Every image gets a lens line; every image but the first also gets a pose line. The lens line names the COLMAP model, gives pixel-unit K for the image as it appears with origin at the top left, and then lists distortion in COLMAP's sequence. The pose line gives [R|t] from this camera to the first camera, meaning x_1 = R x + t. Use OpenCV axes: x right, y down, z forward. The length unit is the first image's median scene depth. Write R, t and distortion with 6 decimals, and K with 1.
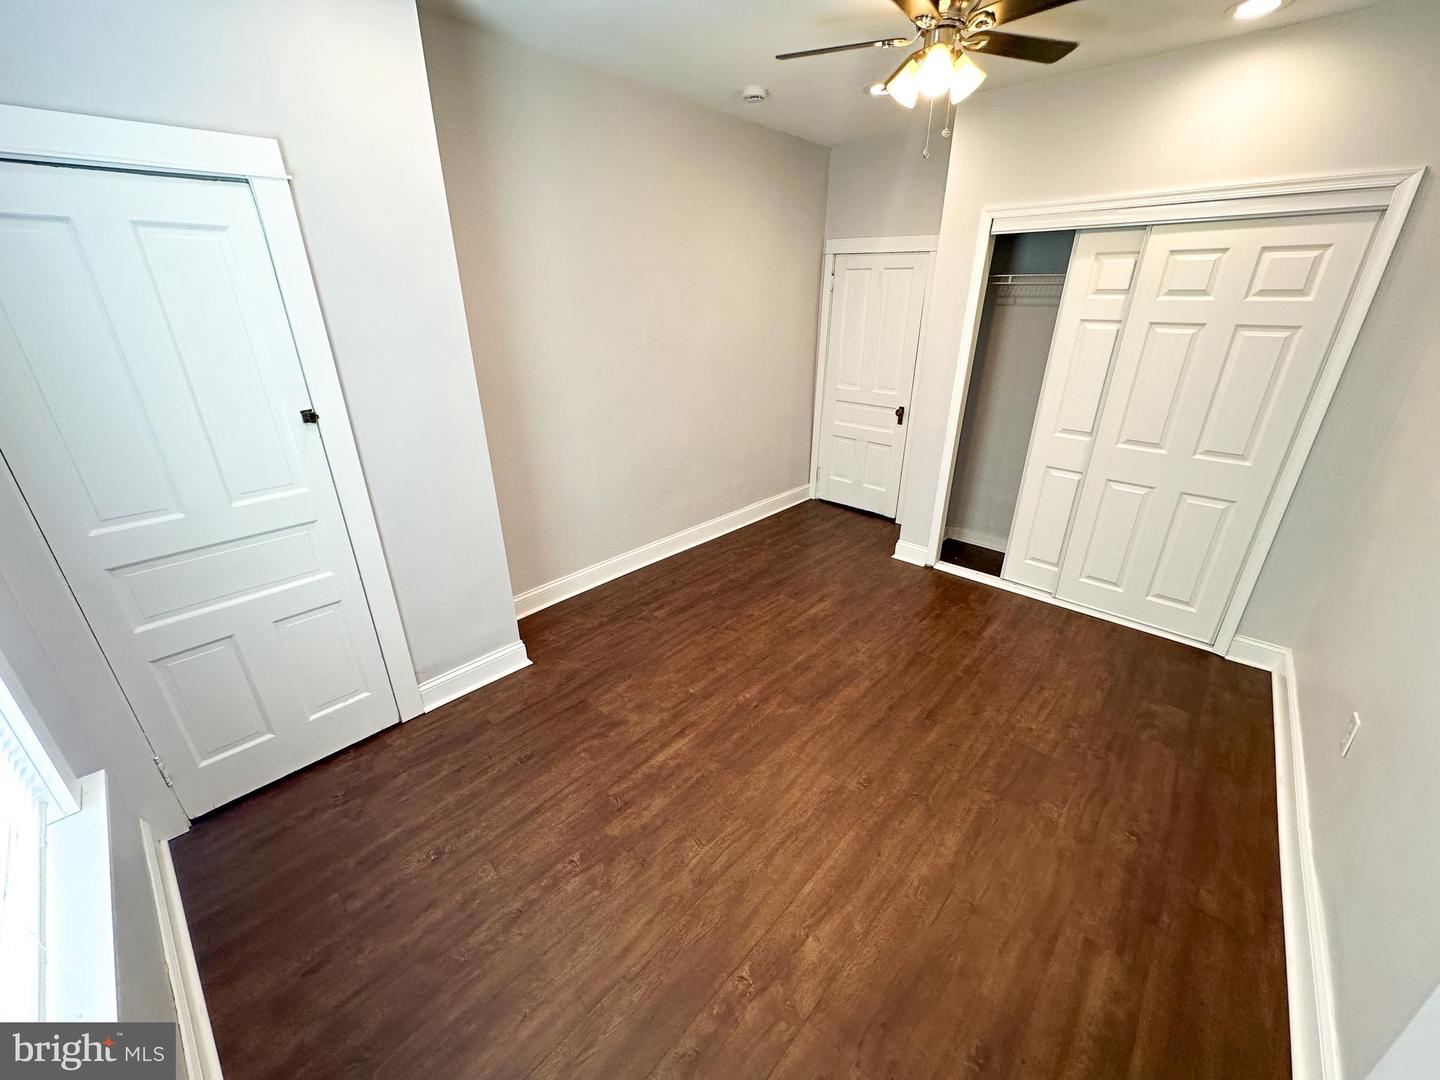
lens RADIAL K [[576.2, 0, 719.2], [0, 576.2, 540.7], [0, 0, 1]] dist [-0.005879, 0.000915]
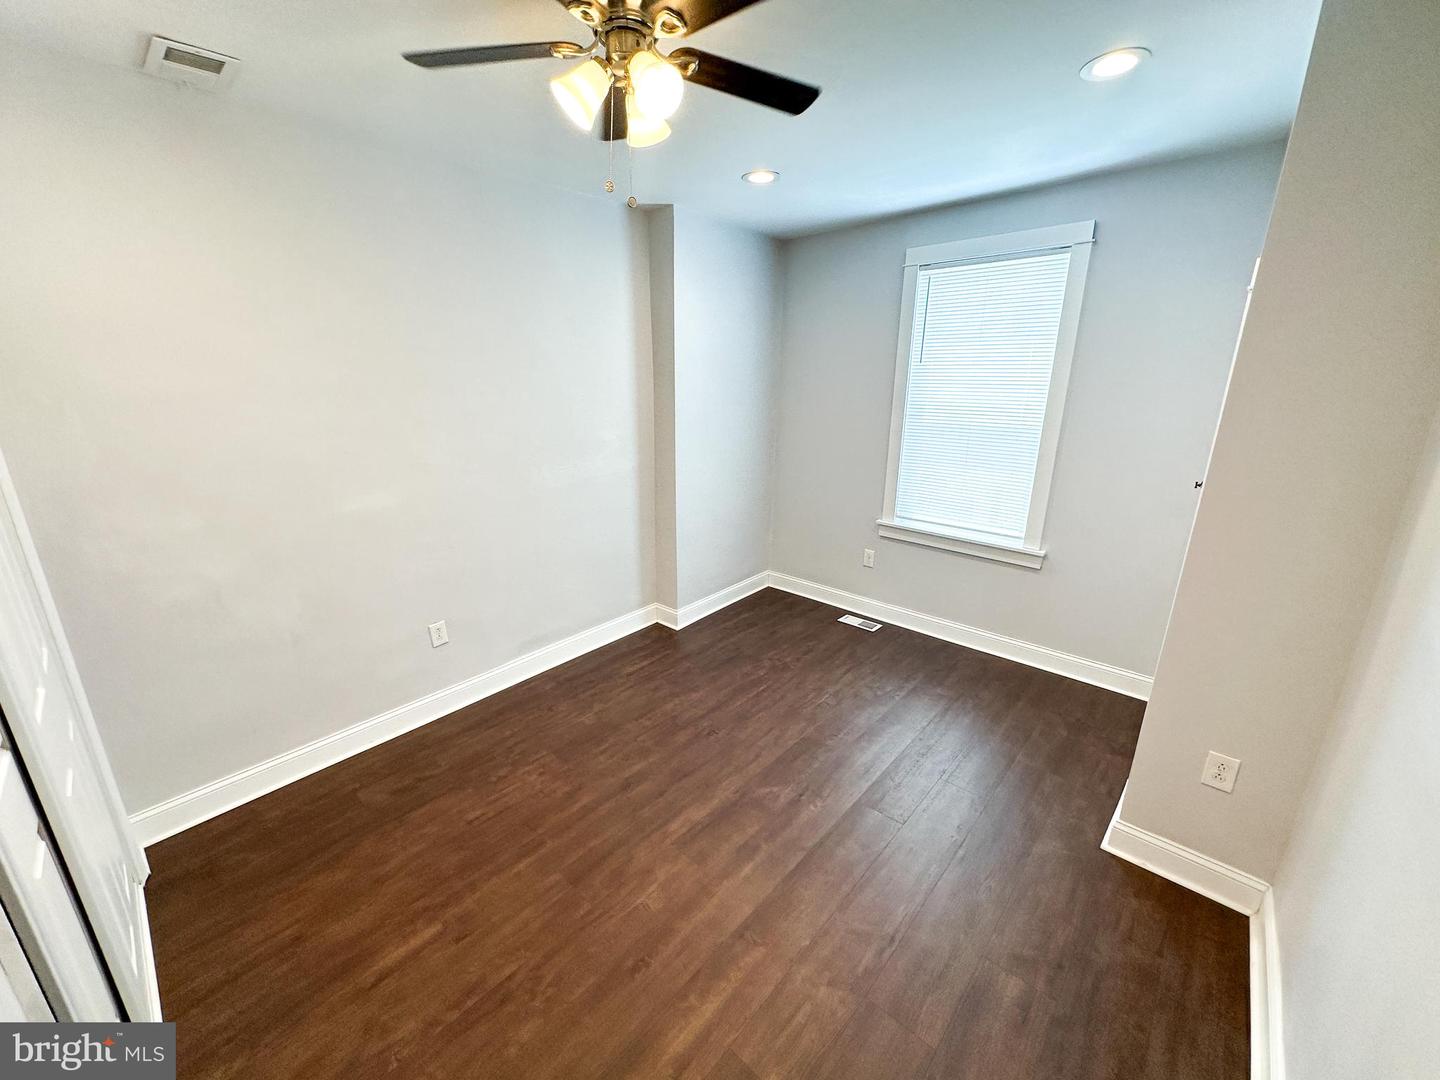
lens RADIAL K [[576.2, 0, 719.2], [0, 576.2, 540.7], [0, 0, 1]] dist [-0.005879, 0.000915]
pose [[-0.999996, -0.002866, 0.000535, 0.211360], [-0.001845, 0.764245, 0.644923, -0.684452], [-0.002257, 0.644919, -0.764247, 1.528603]]
